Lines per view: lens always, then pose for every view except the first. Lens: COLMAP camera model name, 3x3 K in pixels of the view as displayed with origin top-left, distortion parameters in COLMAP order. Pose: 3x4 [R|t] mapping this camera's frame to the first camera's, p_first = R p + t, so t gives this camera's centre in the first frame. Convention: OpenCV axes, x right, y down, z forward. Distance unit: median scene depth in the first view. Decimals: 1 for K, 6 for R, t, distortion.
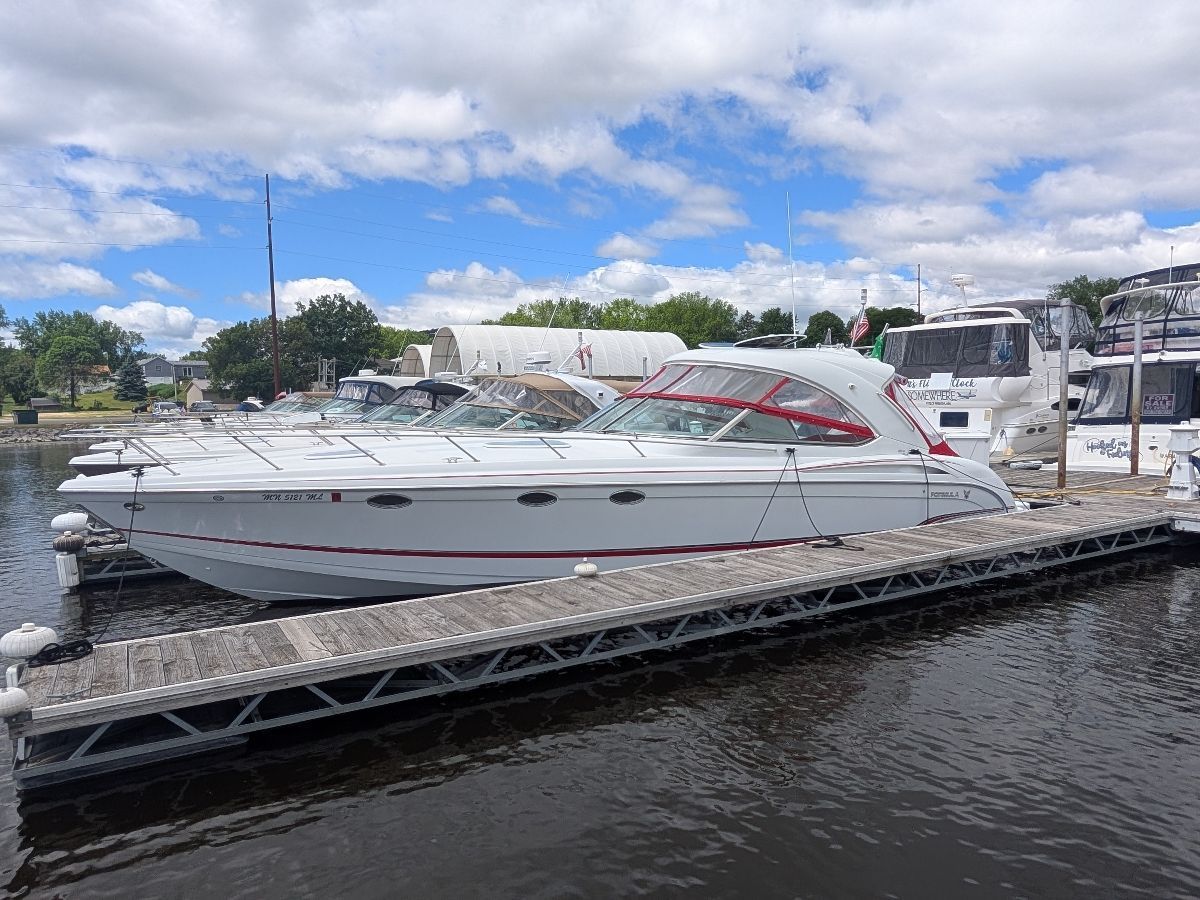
lens RADIAL K [[874.0, 0, 601.5], [0, 874.0, 453.6], [0, 0, 1]] dist [0.011247, 0.003414]
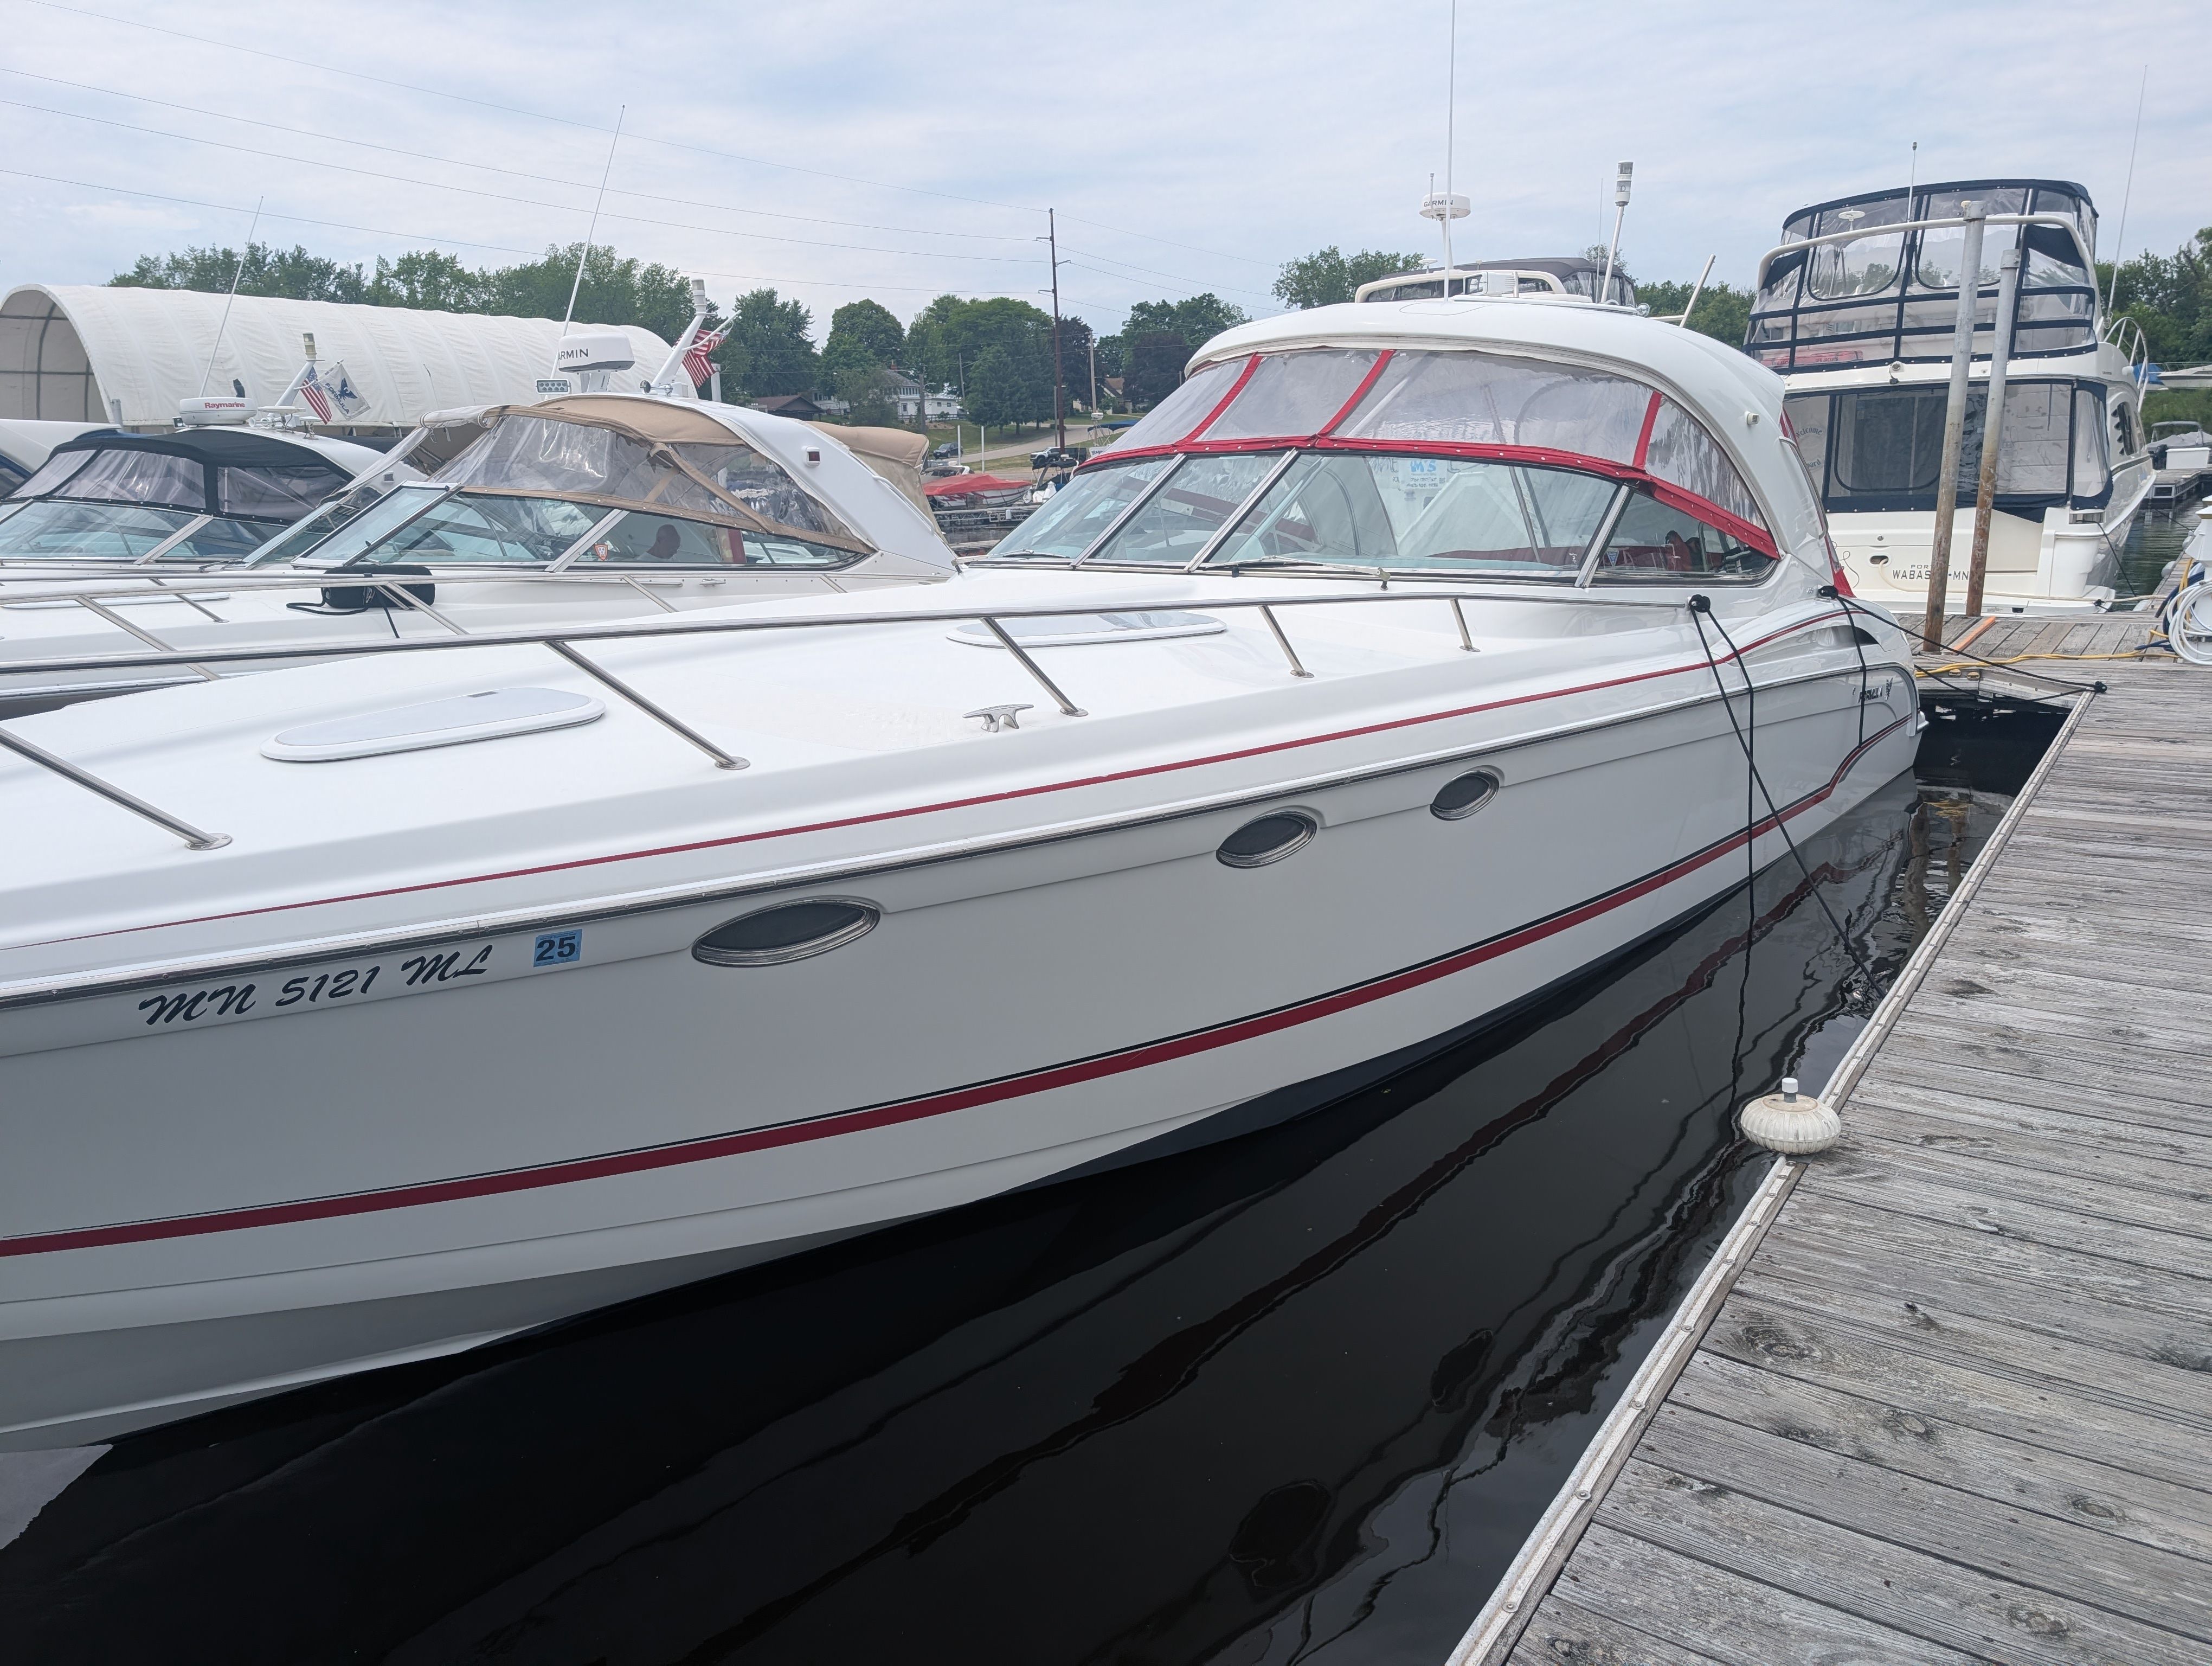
lens RADIAL K [[1625.3, 0, 1108.0], [0, 1625.3, 827.5], [0, 0, 1]] dist [0.020318, -0.015616]
pose [[0.900233, -0.101609, 0.423387, -0.184787], [0.039273, 0.987375, 0.153456, -0.015778], [-0.433634, -0.121519, 0.892858, 0.334097]]
